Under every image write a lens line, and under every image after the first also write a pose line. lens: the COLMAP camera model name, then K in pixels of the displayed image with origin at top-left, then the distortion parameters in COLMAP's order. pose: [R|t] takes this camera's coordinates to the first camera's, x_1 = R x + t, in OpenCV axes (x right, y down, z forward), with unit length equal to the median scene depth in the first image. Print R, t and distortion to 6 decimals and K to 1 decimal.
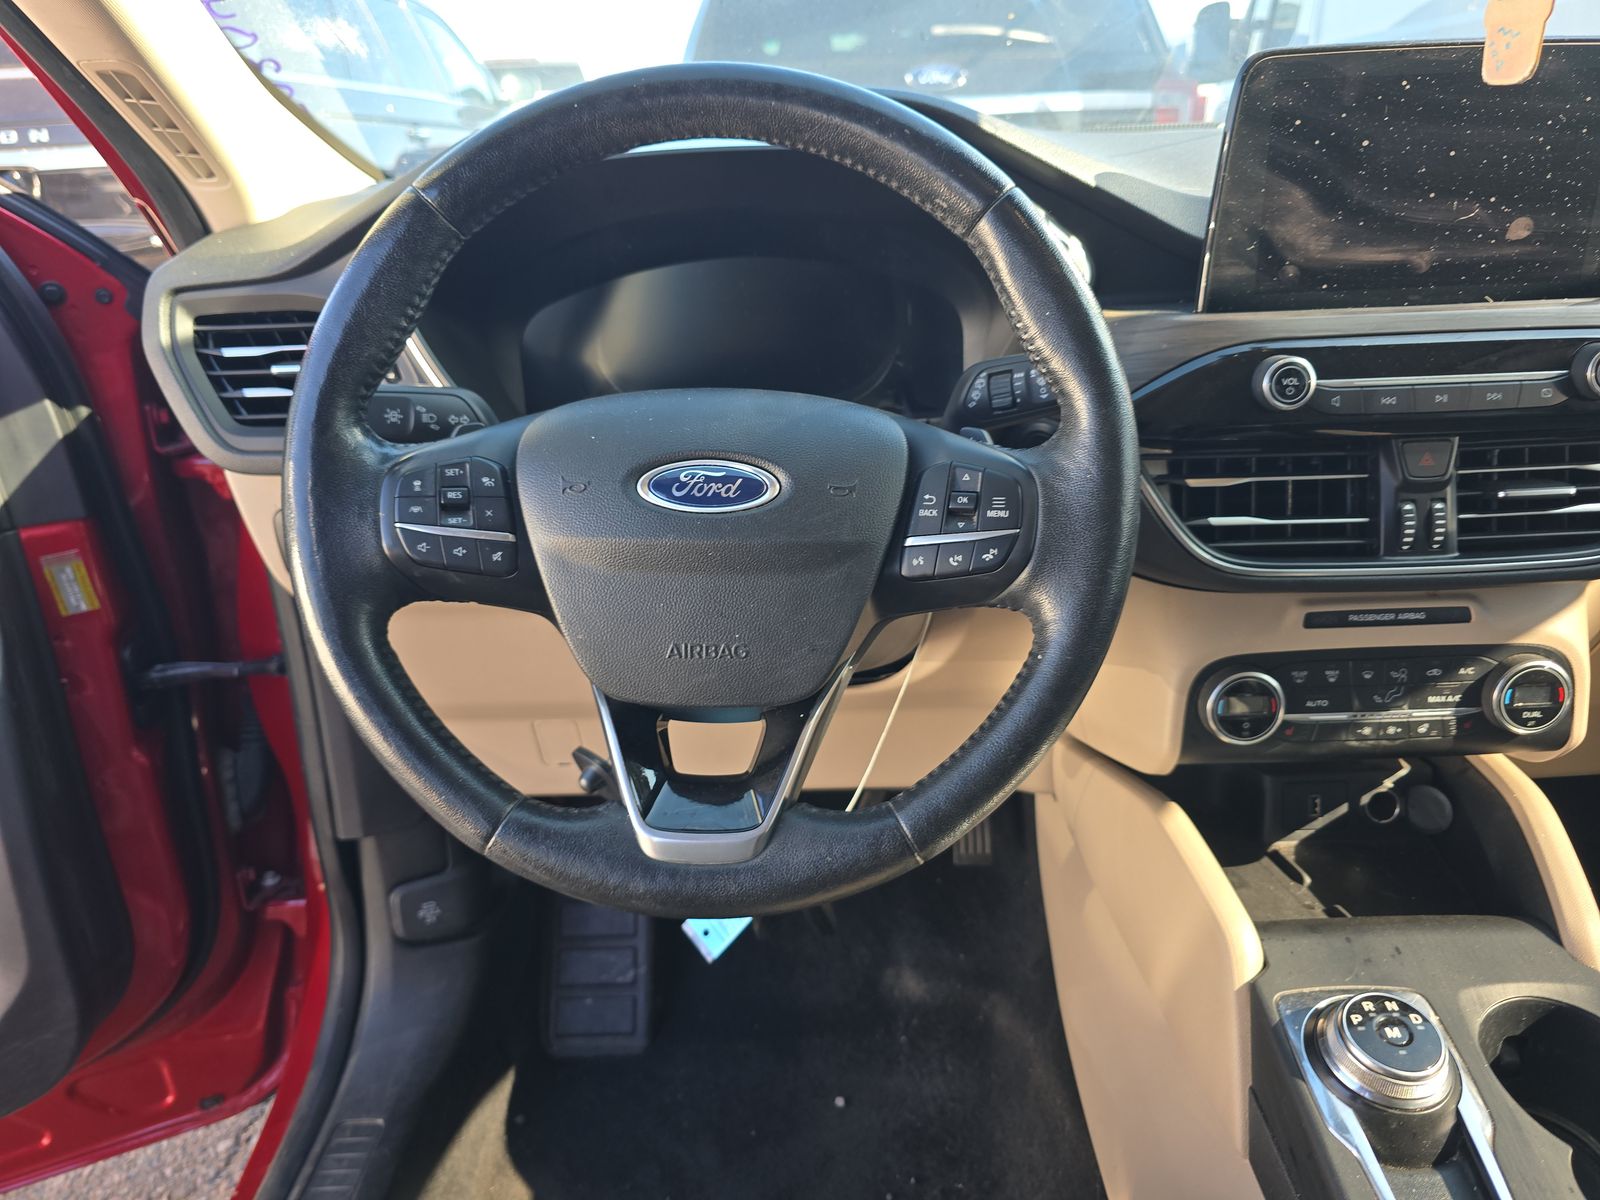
lens RADIAL K [[1067.8, 0, 799.9], [0, 1067.8, 634.3], [0, 0, 1]] dist [0.051469, -0.044577]
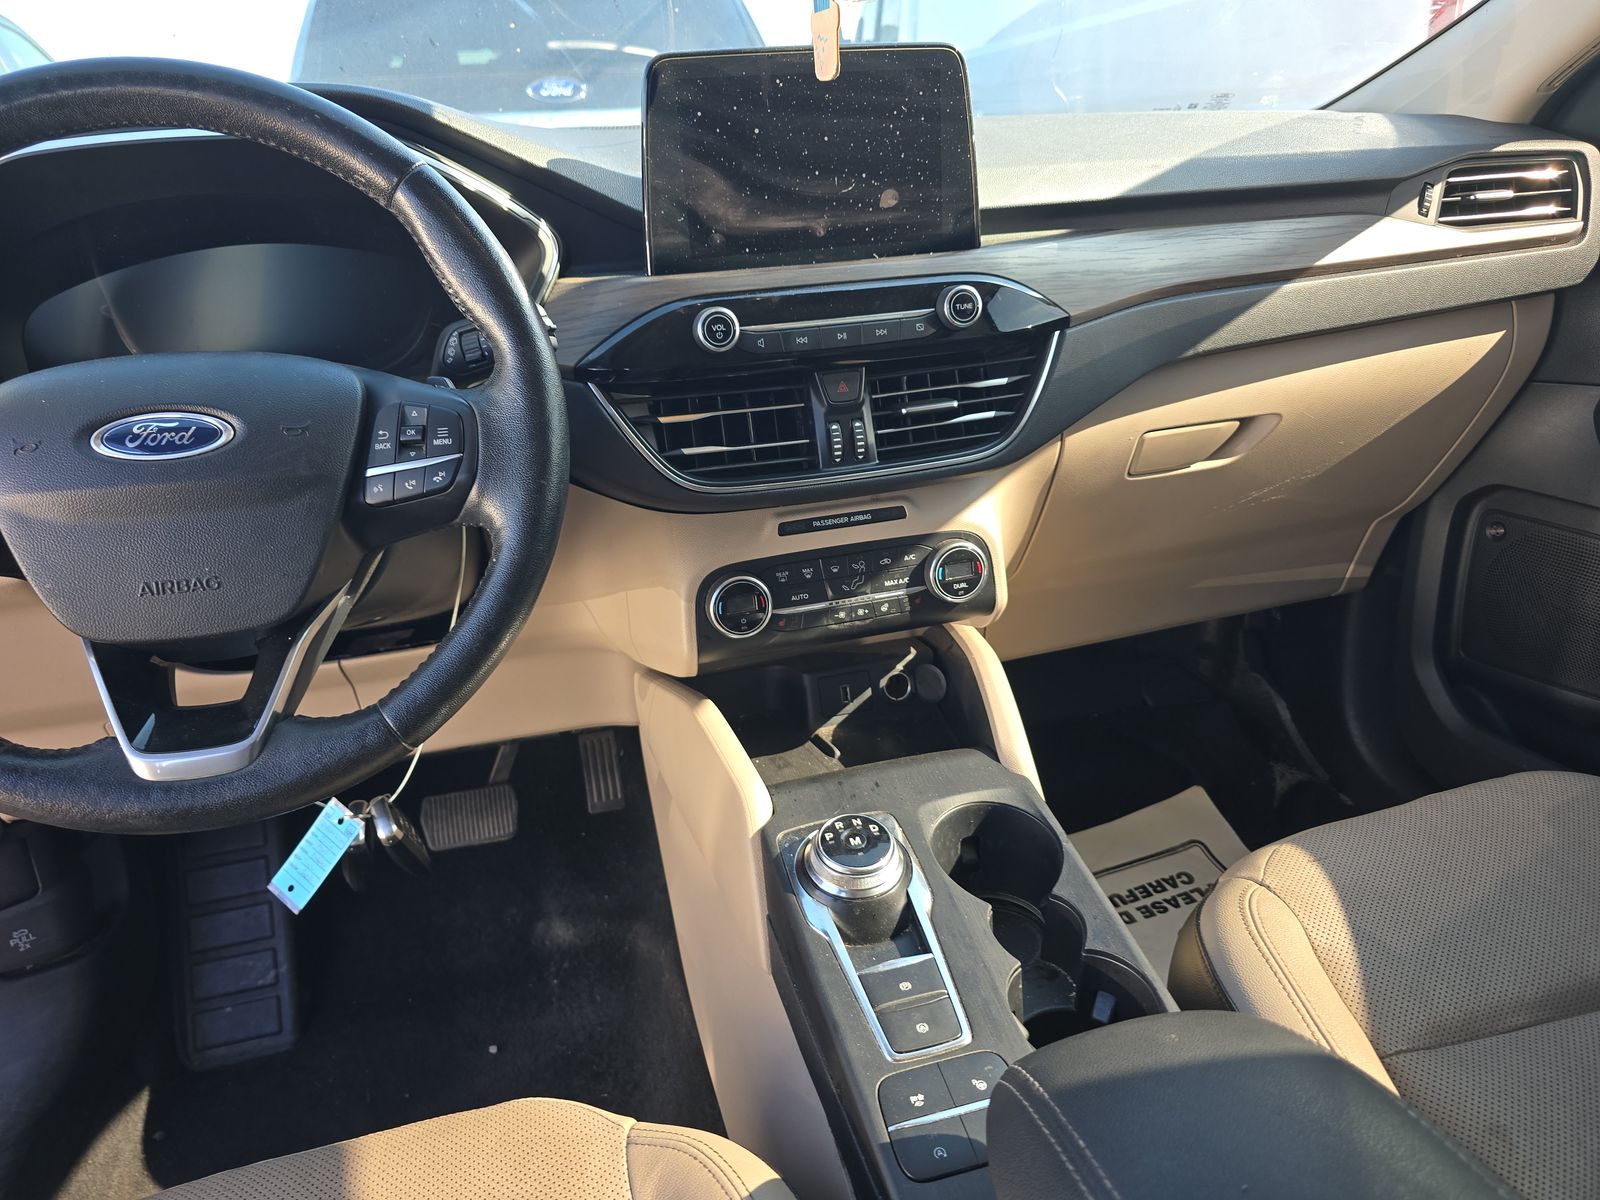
lens RADIAL K [[1074.9, 0, 800.3], [0, 1074.9, 637.6], [0, 0, 1]] dist [0.081642, -0.093946]
pose [[0.965640, -0.119635, 0.230710, 0.210996], [0.123195, 0.992382, -0.001034, 0.119001], [-0.228829, 0.029421, 0.973022, -0.187427]]
